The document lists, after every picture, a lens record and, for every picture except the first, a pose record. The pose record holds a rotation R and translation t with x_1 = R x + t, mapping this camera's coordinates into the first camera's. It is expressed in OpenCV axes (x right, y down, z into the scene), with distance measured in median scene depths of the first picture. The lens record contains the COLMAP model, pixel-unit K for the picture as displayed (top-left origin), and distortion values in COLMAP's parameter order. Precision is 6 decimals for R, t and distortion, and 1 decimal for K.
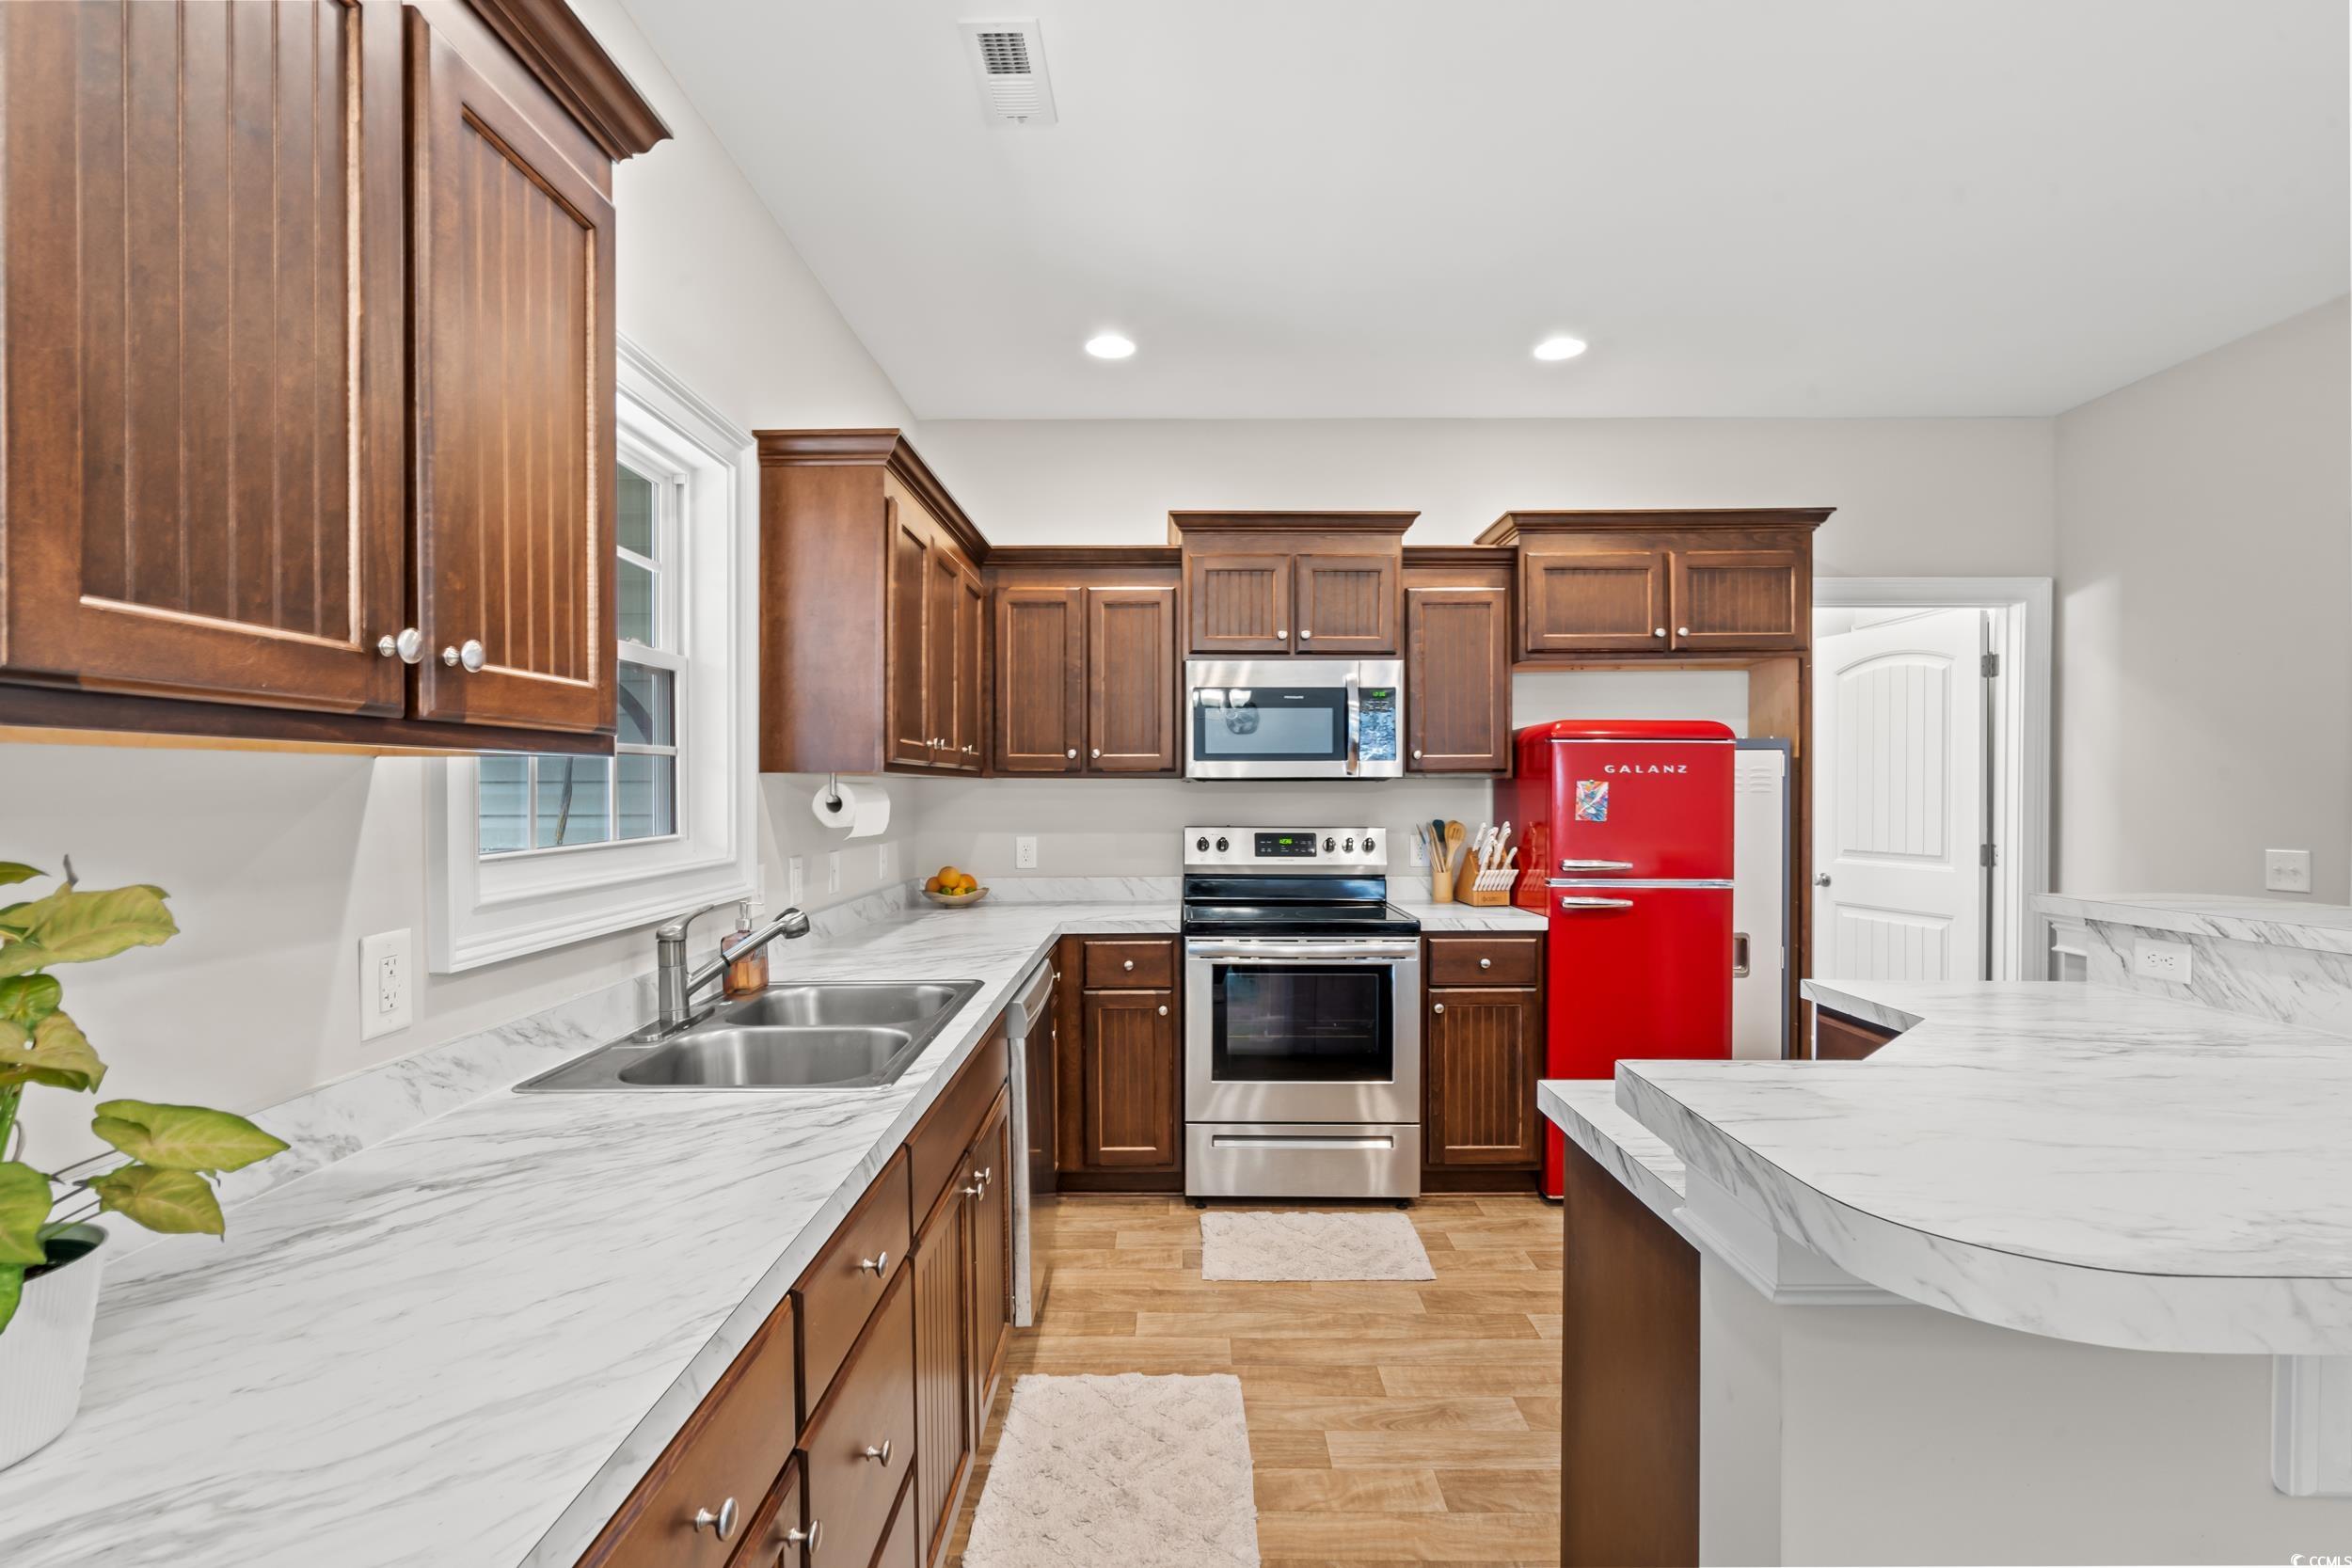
lens RADIAL K [[1073.6, 0, 1171.8], [0, 1073.6, 781.1], [0, 0, 1]] dist [-0.000557, 0.000028]
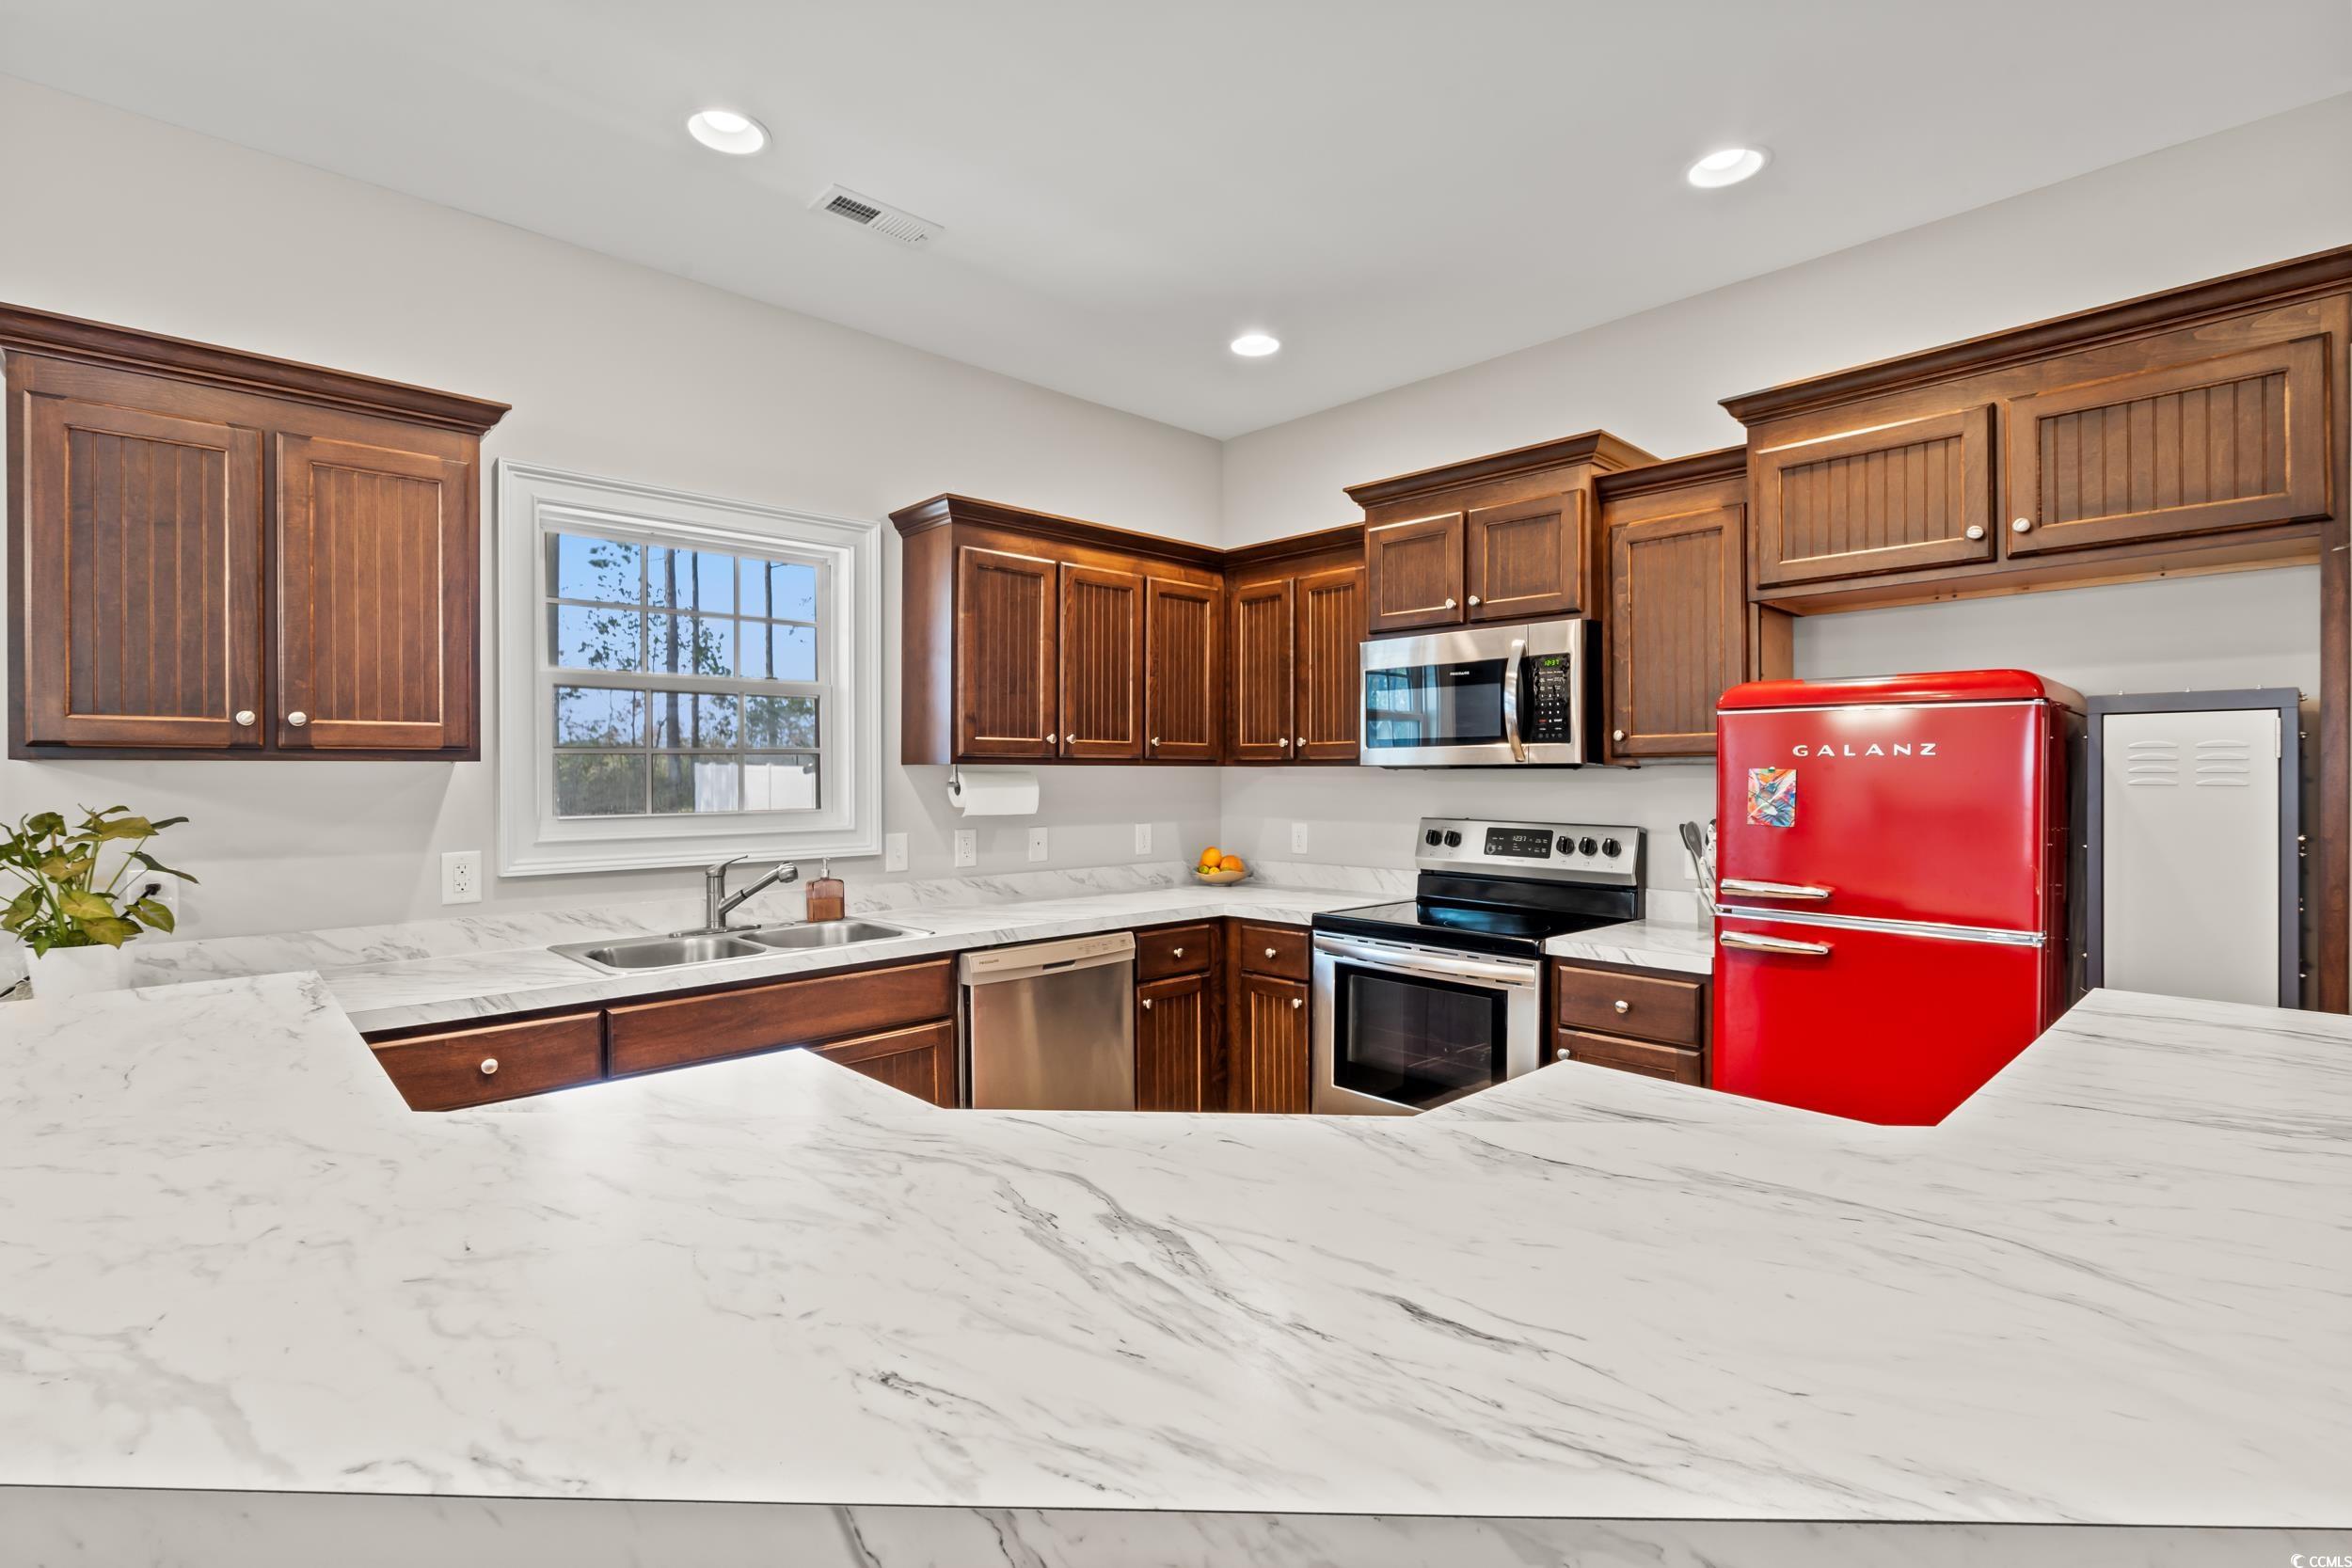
lens RADIAL K [[1087.2, 0, 1176.5], [0, 1087.2, 760.4], [0, 0, 1]] dist [-0.001907, -0.000041]
pose [[0.683868, -0.008317, -0.729558, 0.608086], [0.005327, 0.999965, -0.006406, -0.002523], [0.729586, 0.000495, 0.683889, 0.224286]]
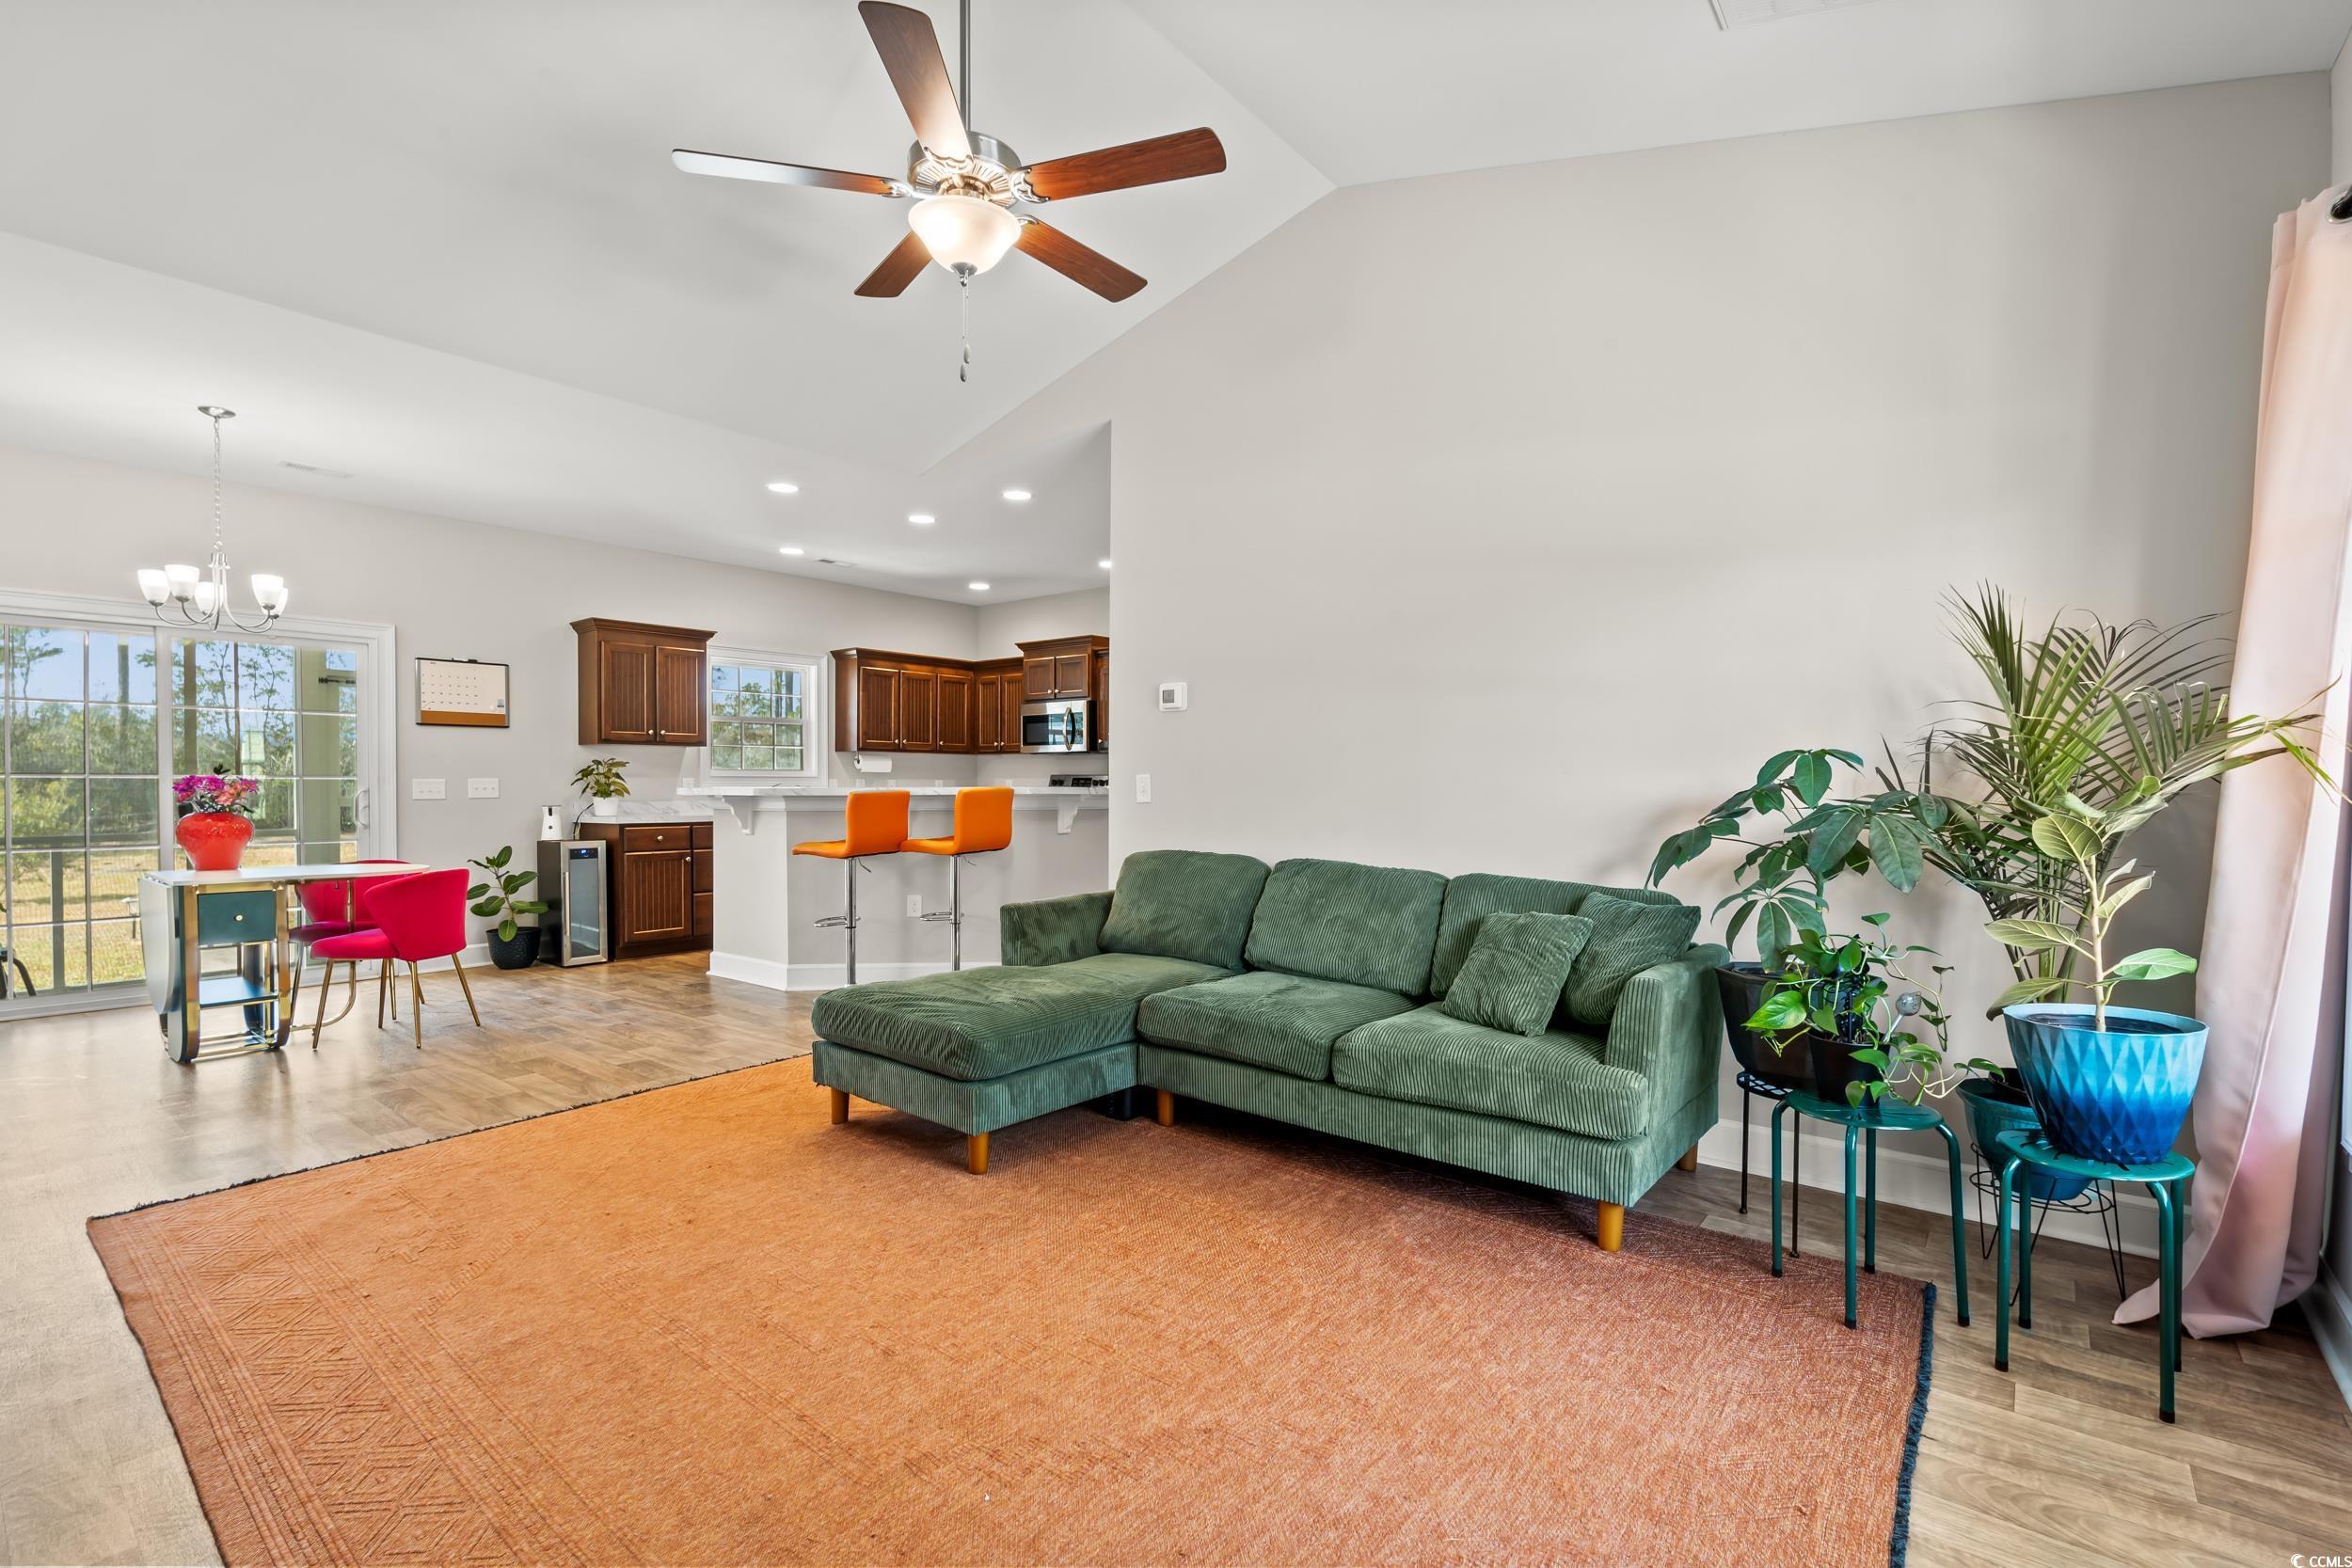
lens RADIAL K [[1073.6, 0, 1171.8], [0, 1073.6, 781.1], [0, 0, 1]] dist [-0.000557, 0.000028]
pose [[0.773596, -0.002031, -0.633676, 1.829191], [0.003870, 0.999991, 0.001519, 0.058565], [0.633667, -0.003628, 0.773597, -0.667223]]
